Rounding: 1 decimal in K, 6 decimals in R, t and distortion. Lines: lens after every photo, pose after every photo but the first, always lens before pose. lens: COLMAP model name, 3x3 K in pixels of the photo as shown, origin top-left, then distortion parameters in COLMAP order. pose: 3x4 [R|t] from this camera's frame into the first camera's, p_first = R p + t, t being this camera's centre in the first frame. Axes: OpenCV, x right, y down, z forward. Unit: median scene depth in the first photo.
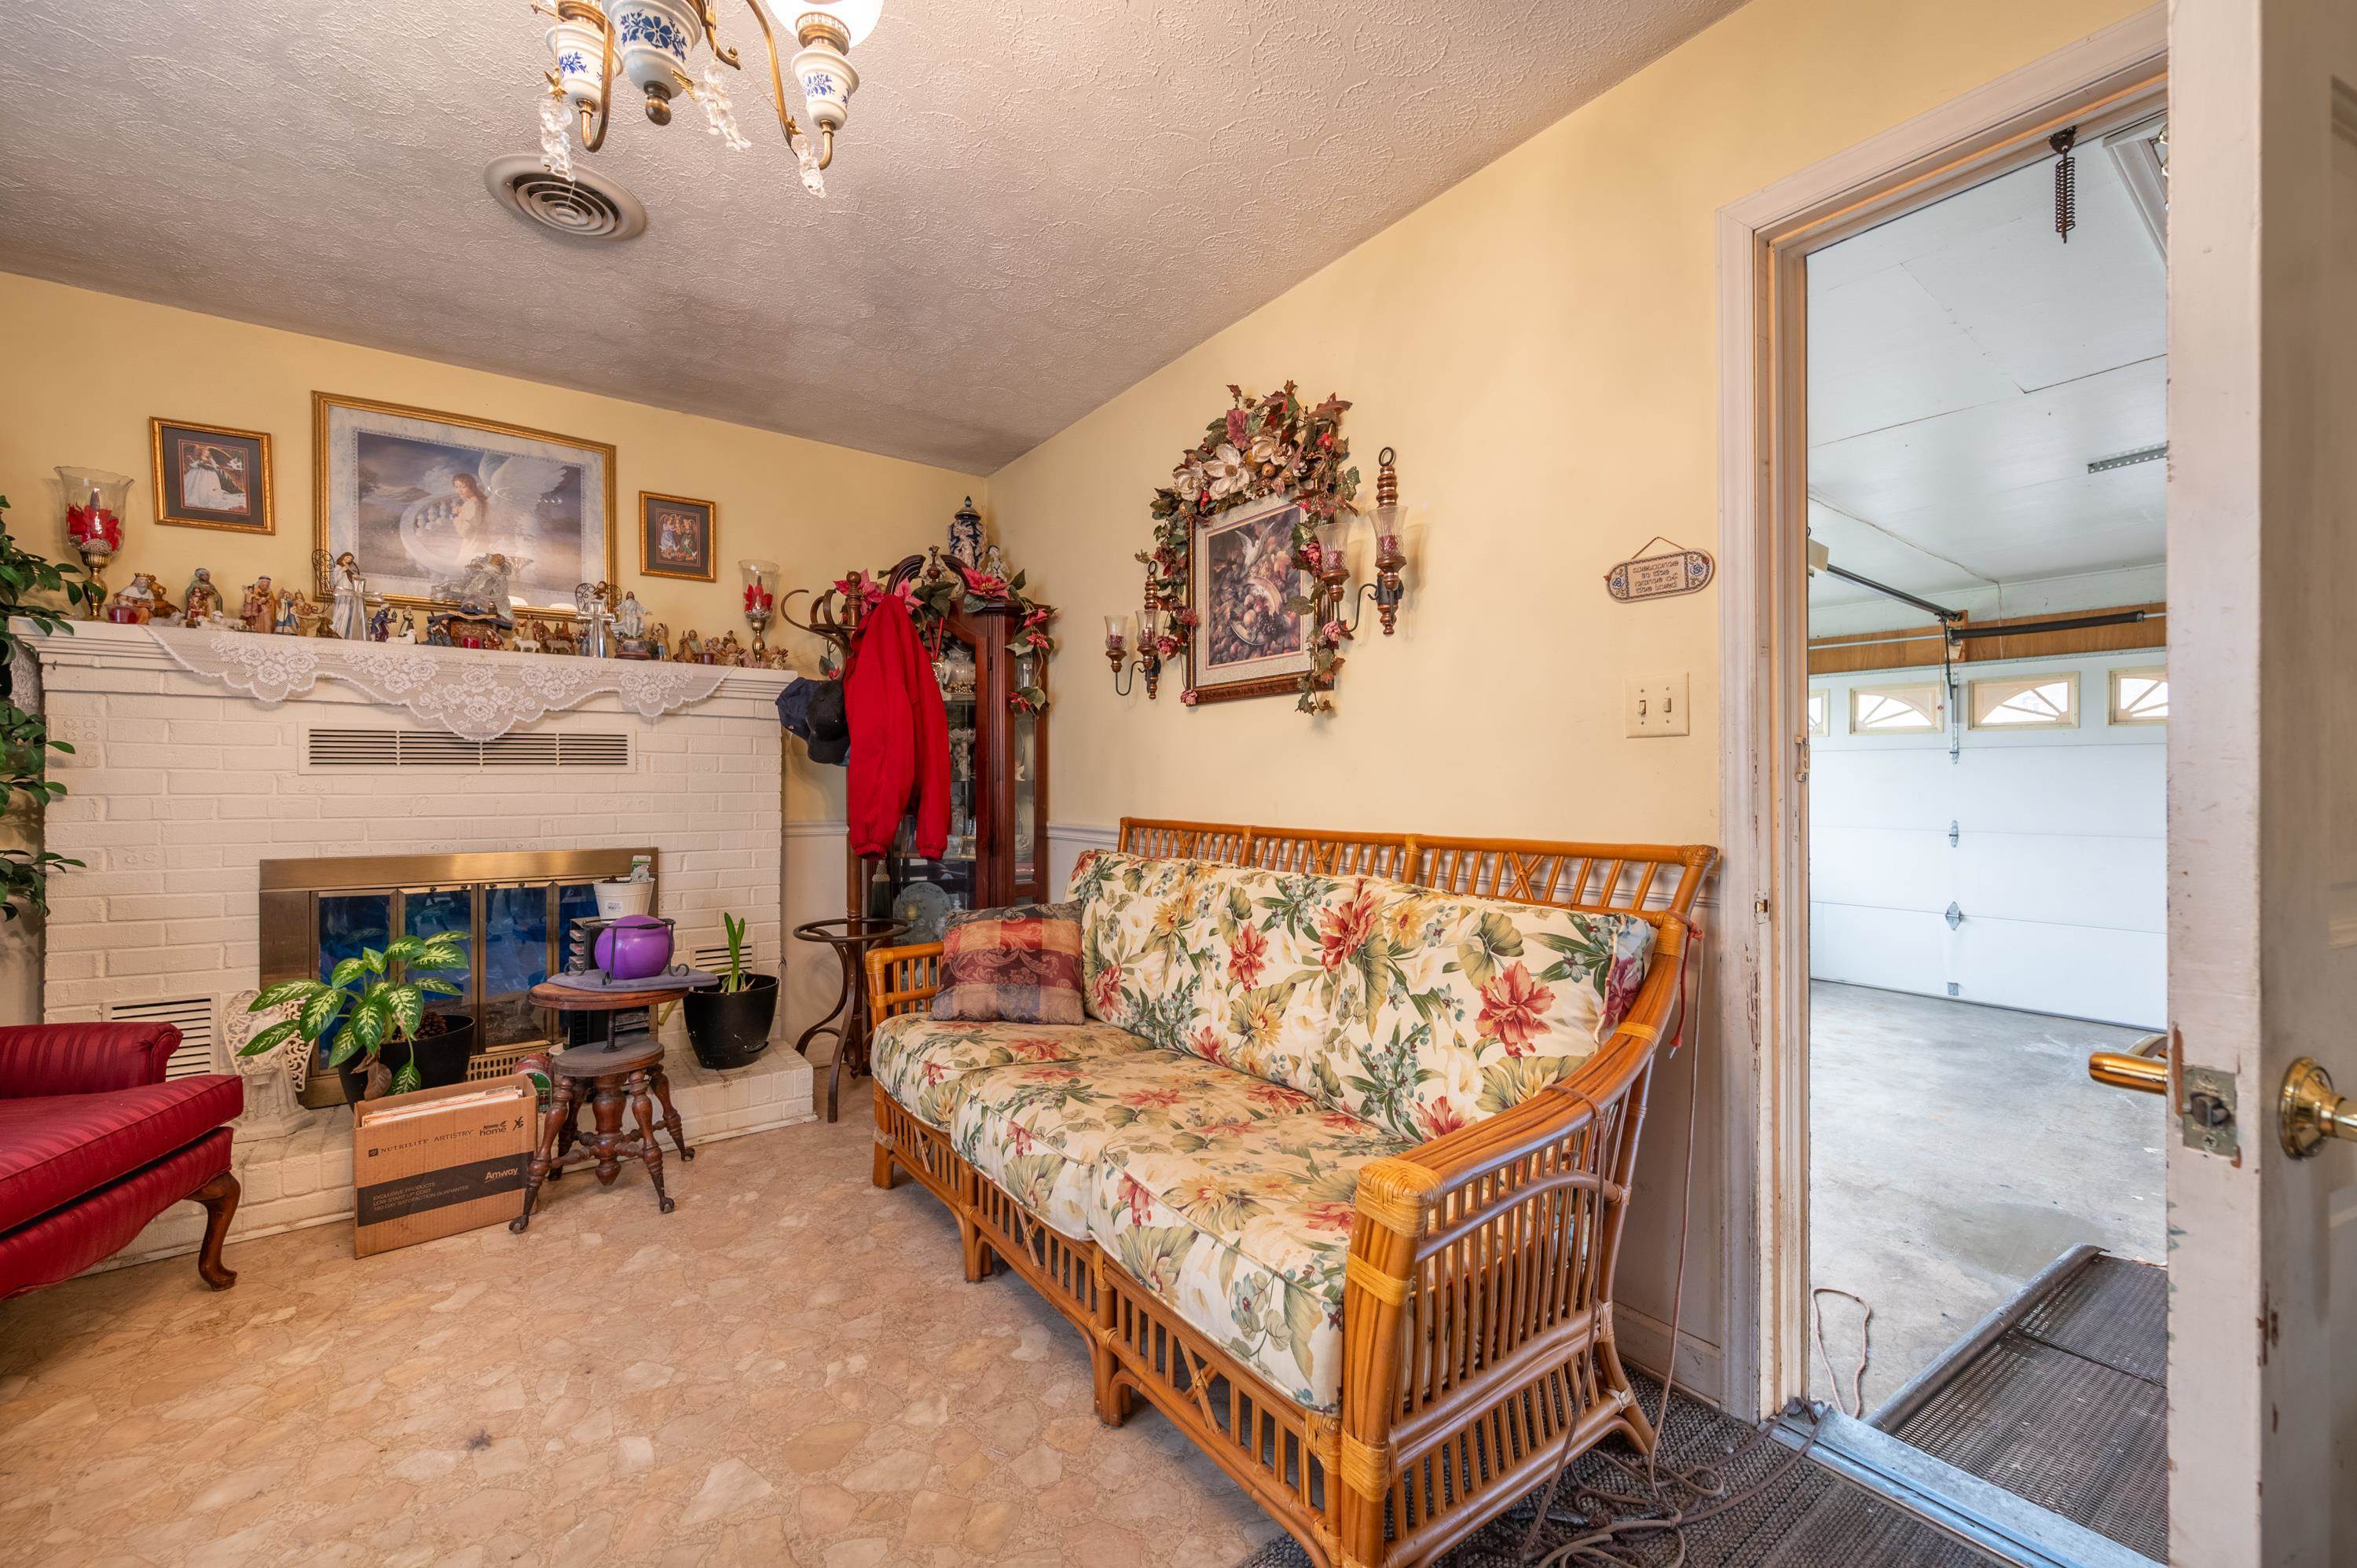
lens RADIAL K [[927.7, 0, 1179.8], [0, 927.7, 786.3], [0, 0, 1]] dist [-0.000604, -0.000283]
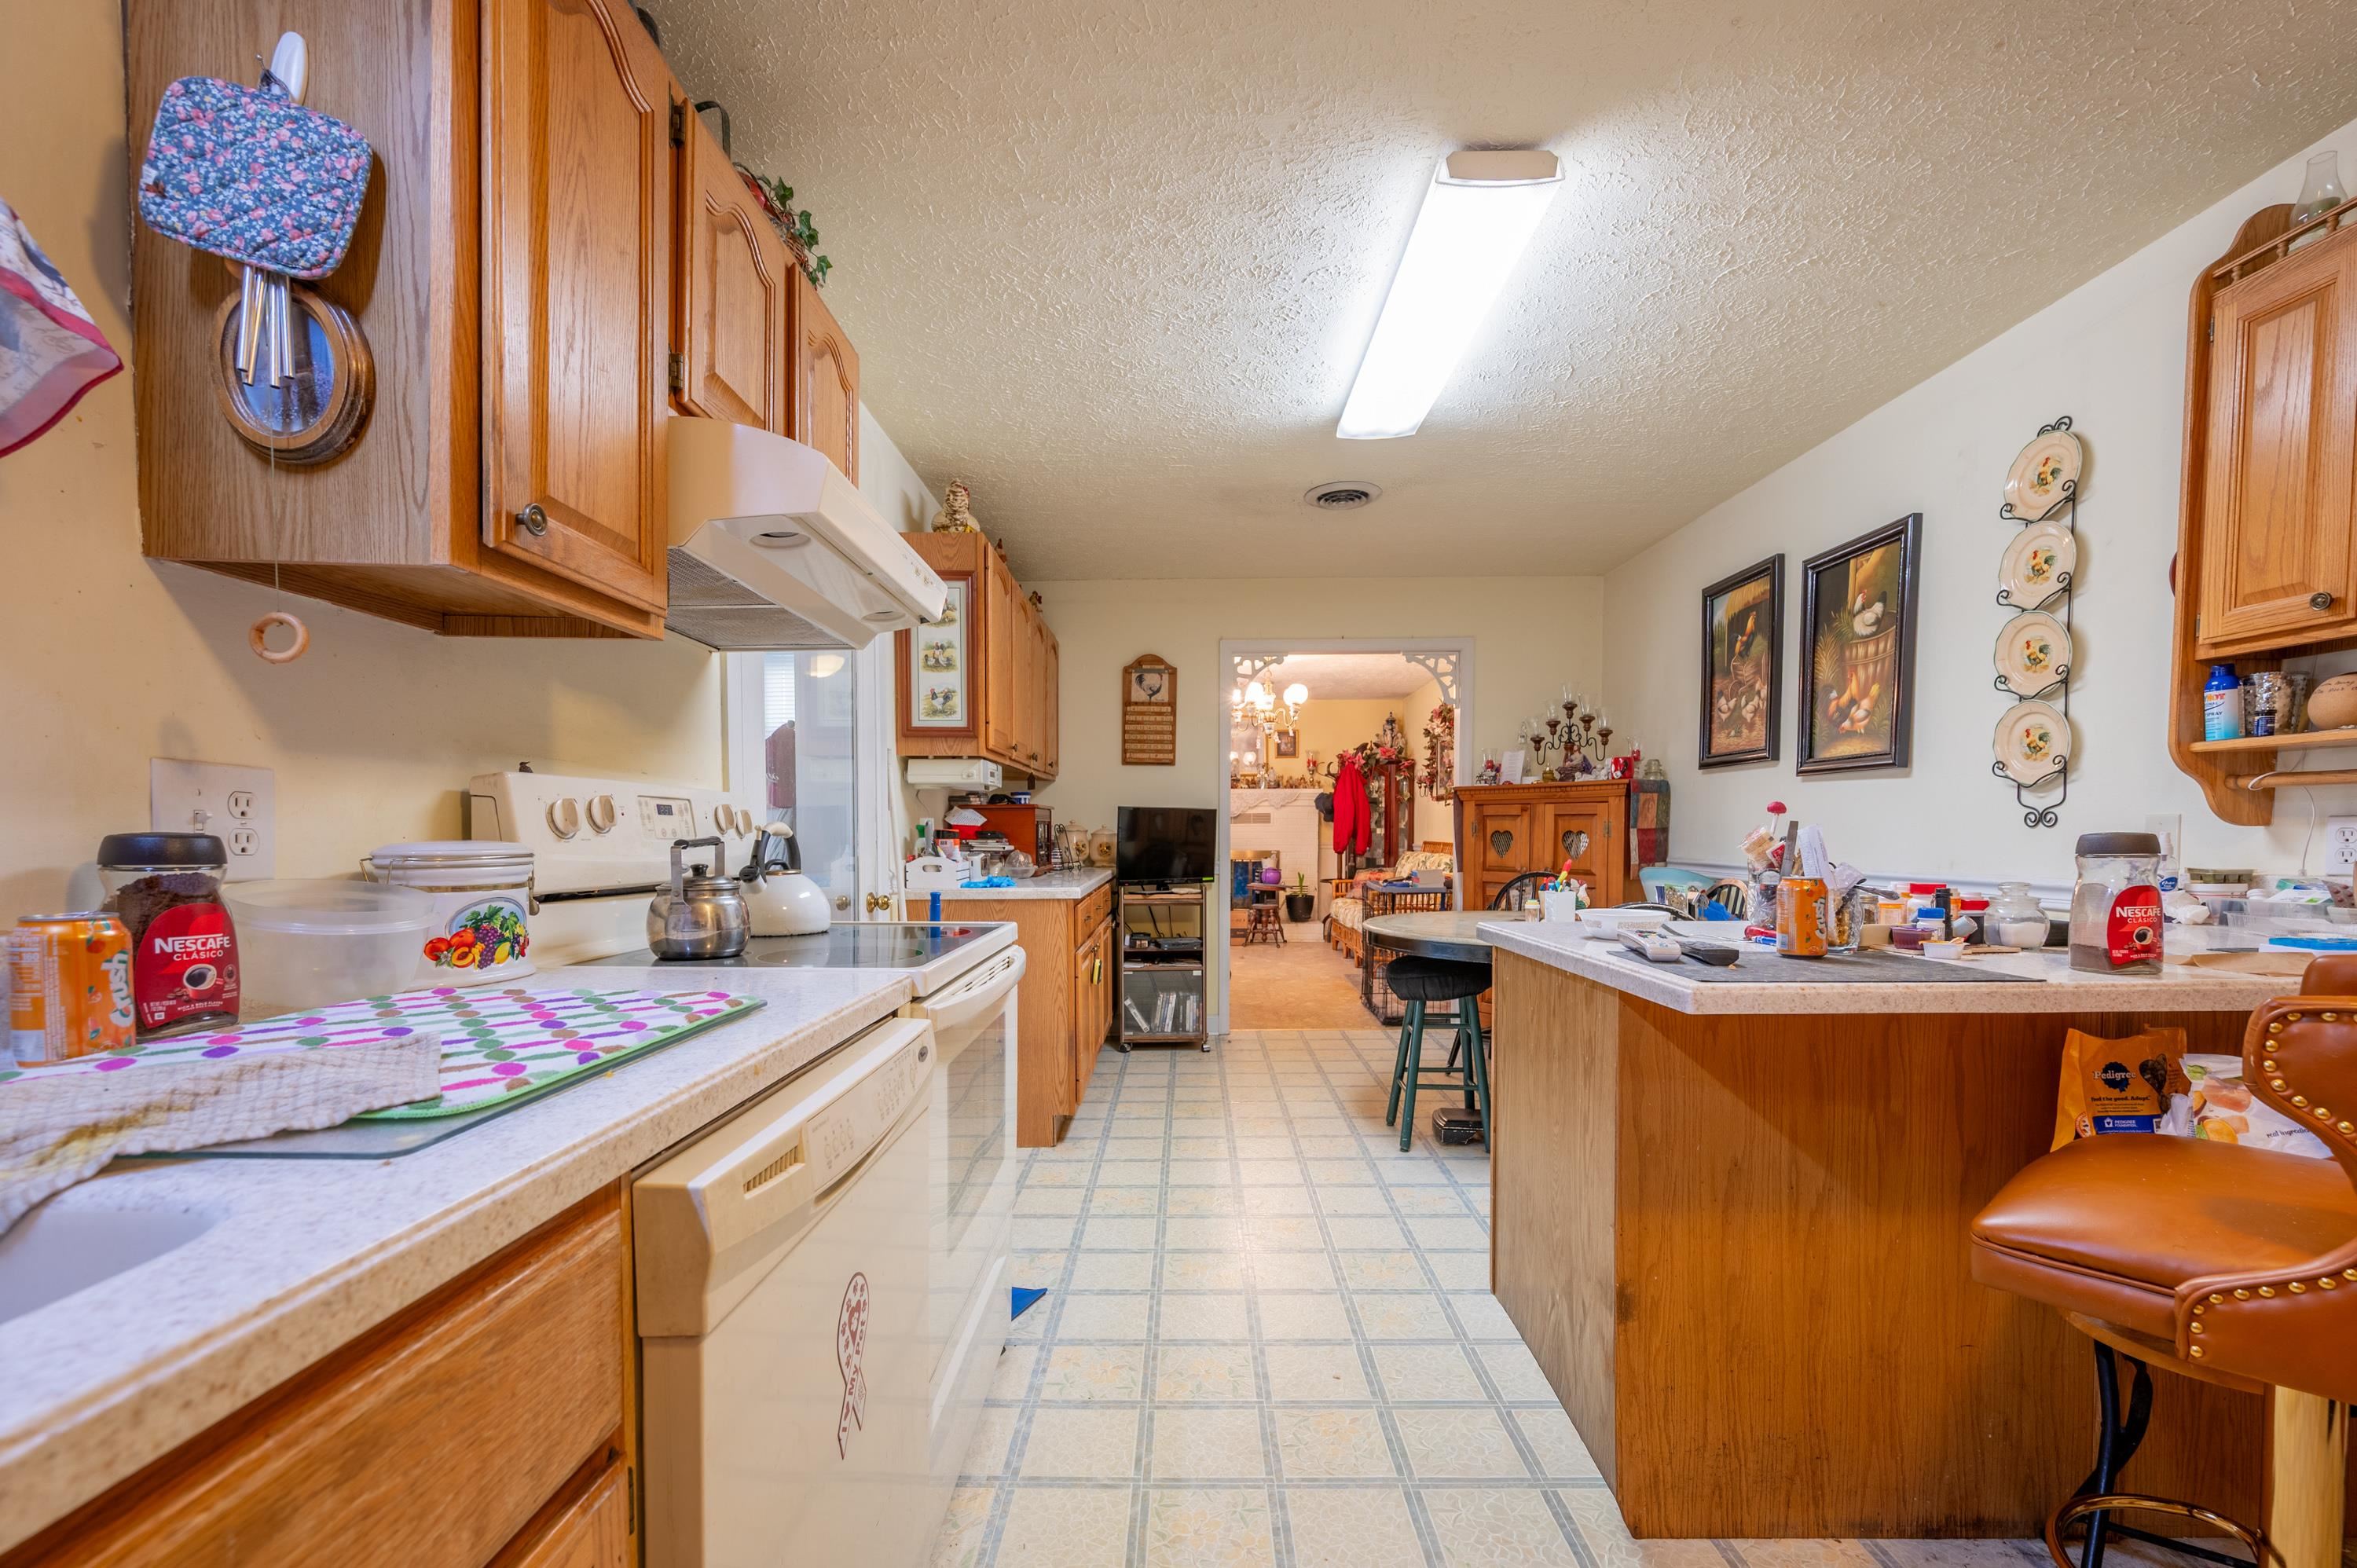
lens RADIAL K [[961.8, 0, 1185.8], [0, 961.8, 876.3], [0, 0, 1]] dist [-0.002658, -0.000144]
pose [[0.801907, 0.025542, -0.596903, 1.220715], [0.000239, 0.999072, 0.043072, 0.017055], [0.597449, -0.034682, 0.801156, -1.943508]]
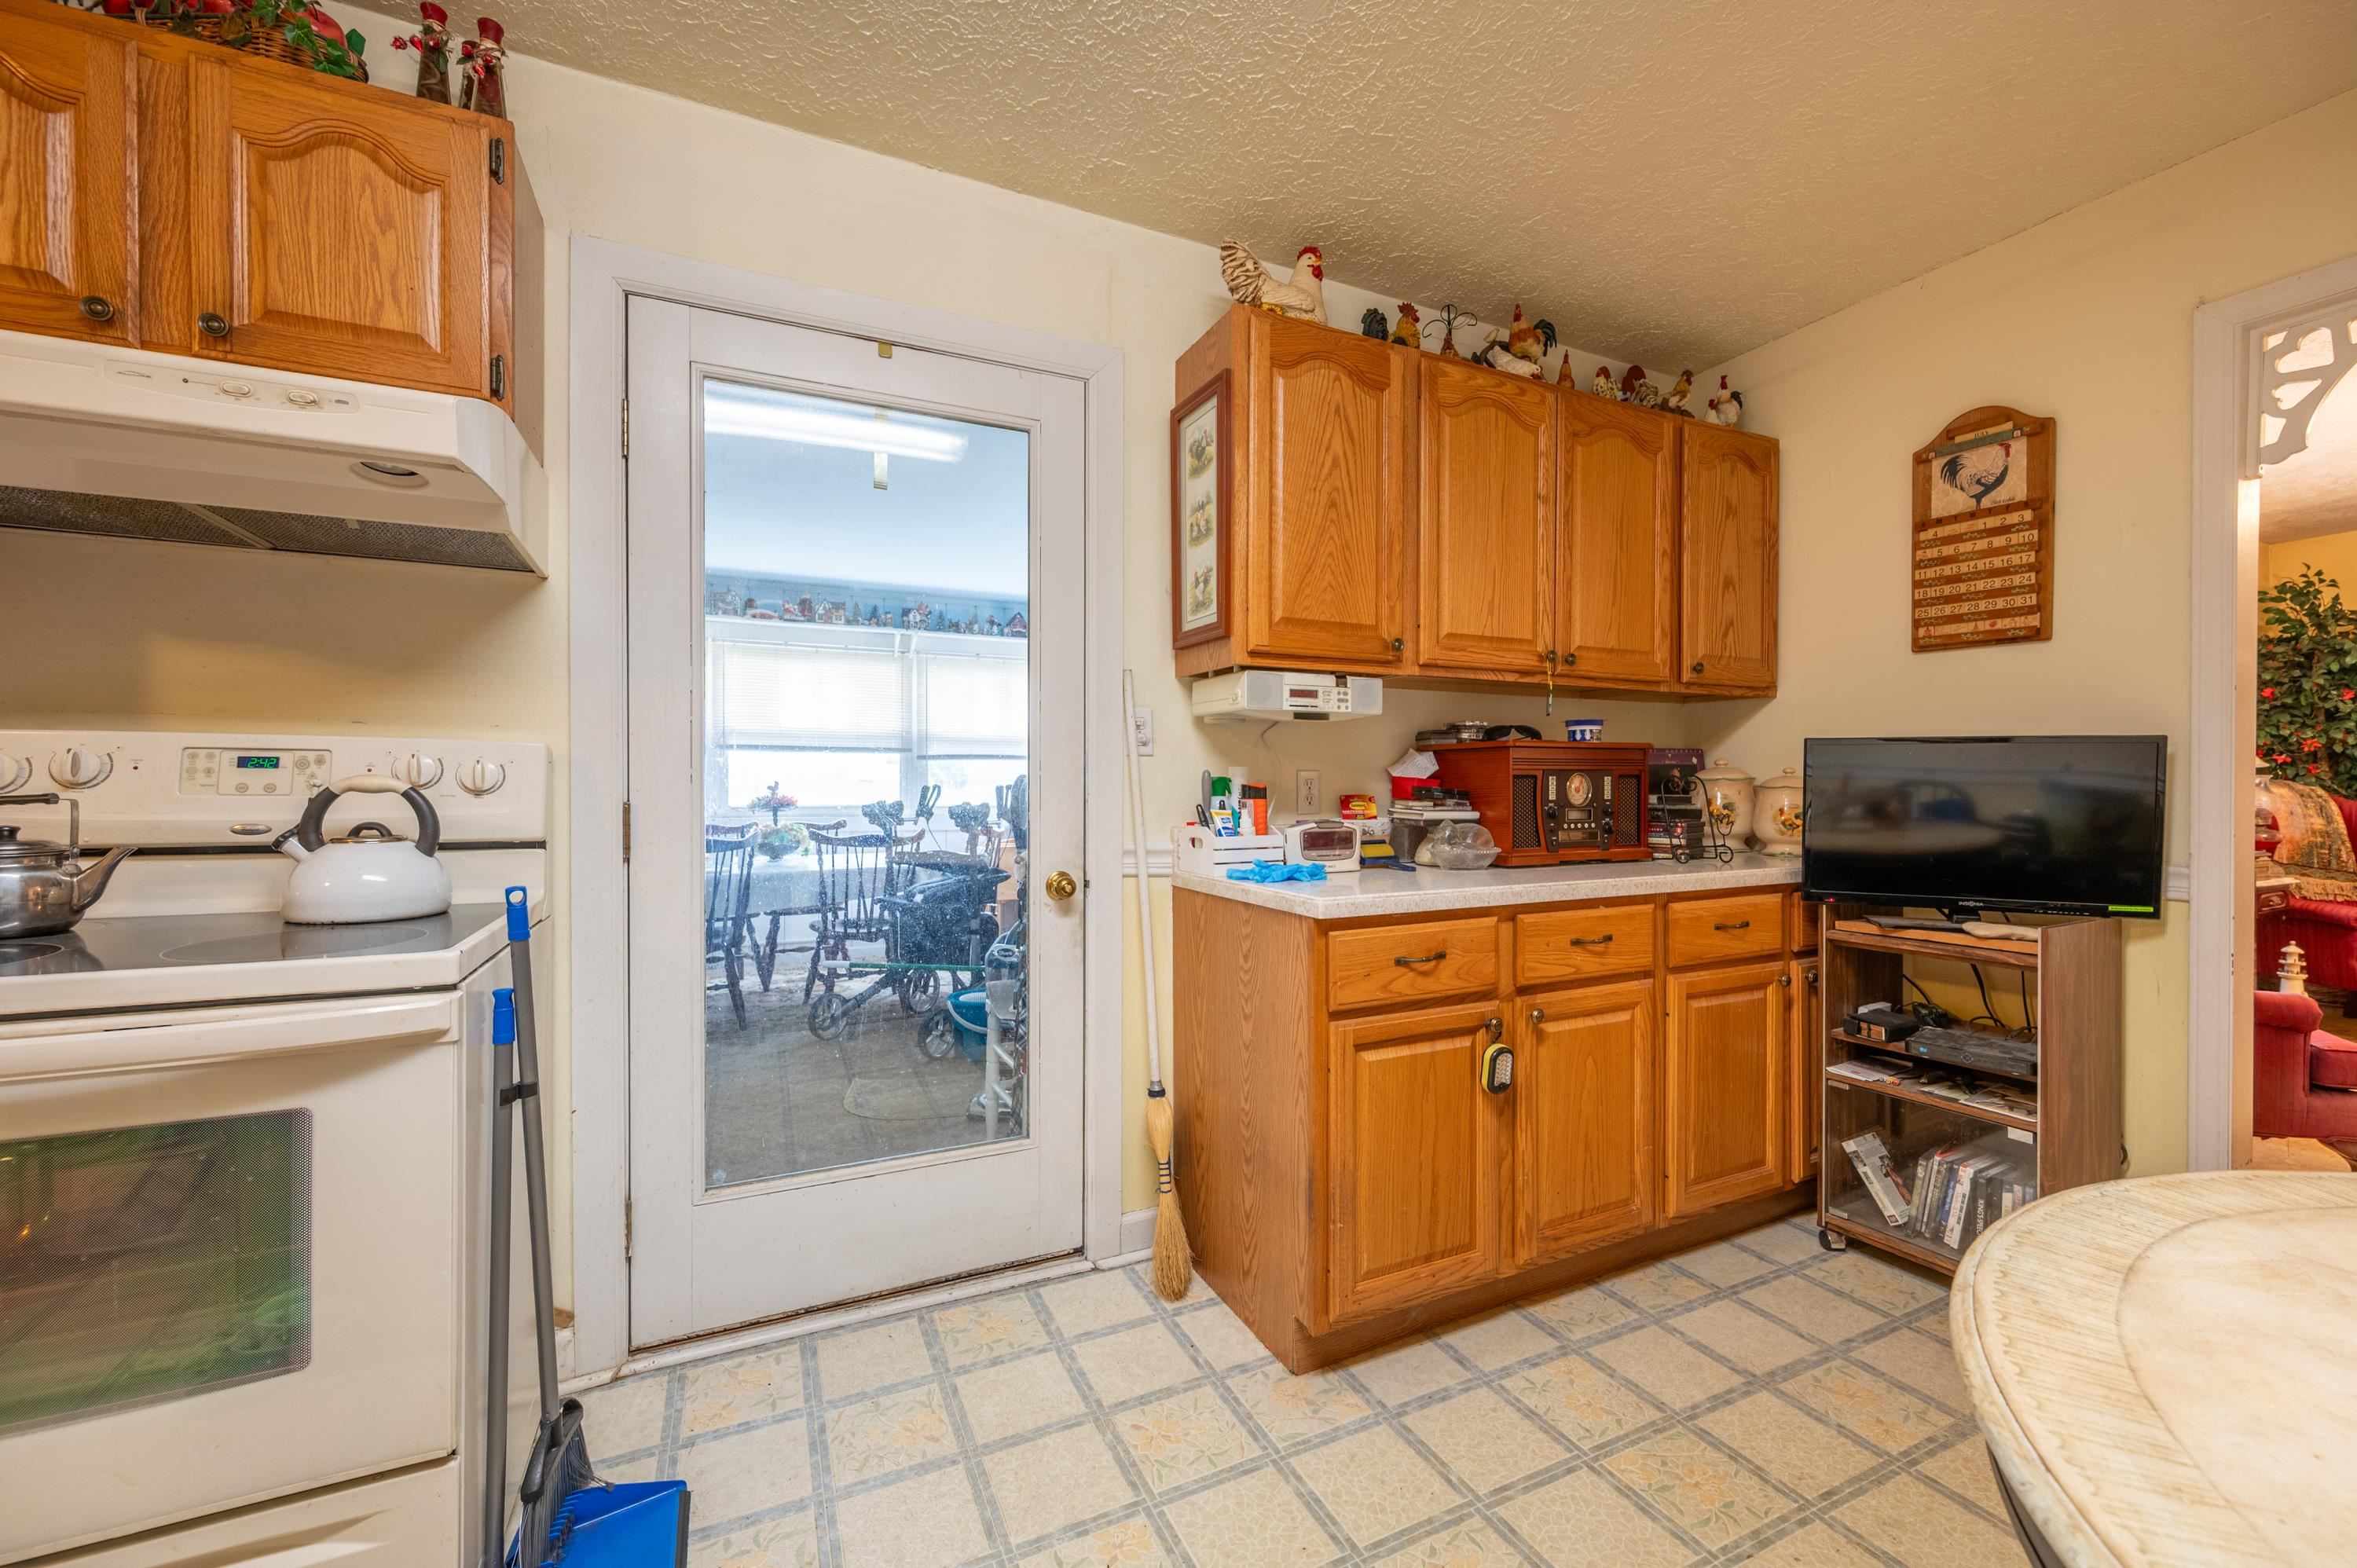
lens RADIAL K [[927.7, 0, 1179.8], [0, 927.7, 786.3], [0, 0, 1]] dist [-0.000604, -0.000283]
pose [[-0.192014, 0.002937, -0.981388, 0.998057], [-0.007092, 0.999965, 0.004380, 0.008501], [0.981367, 0.007801, -0.191987, -1.018997]]
